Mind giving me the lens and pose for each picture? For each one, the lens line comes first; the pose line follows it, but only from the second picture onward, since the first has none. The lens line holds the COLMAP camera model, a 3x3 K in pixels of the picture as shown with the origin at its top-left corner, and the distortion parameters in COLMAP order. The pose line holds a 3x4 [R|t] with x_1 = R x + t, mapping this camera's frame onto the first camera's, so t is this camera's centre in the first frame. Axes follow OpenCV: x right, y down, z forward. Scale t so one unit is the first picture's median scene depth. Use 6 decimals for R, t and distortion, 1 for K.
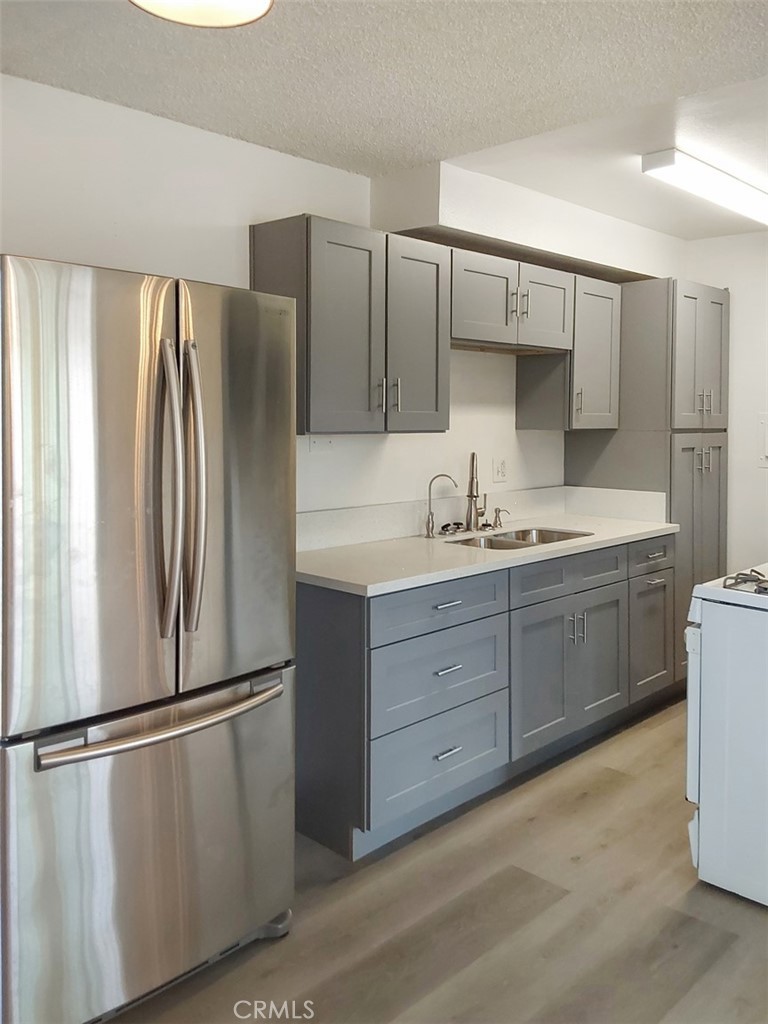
lens RADIAL K [[844.0, 0, 384.0], [0, 844.0, 512.0], [0, 0, 1]] dist [0.068162, -0.005786]
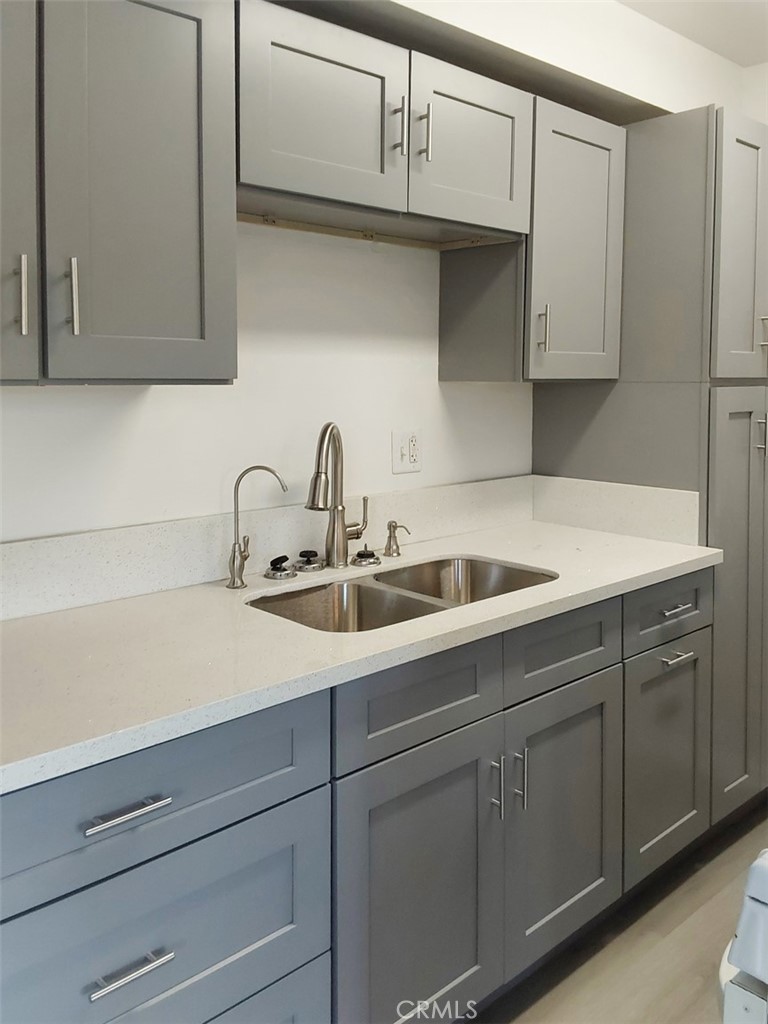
lens RADIAL K [[856.1, 0, 384.4], [0, 856.1, 494.2], [0, 0, 1]] dist [0.075651, -0.104619]
pose [[0.998825, 0.002736, -0.048377, 0.158877], [-0.001447, 0.999643, 0.026670, -0.038218], [0.048433, -0.026569, 0.998473, 0.441973]]
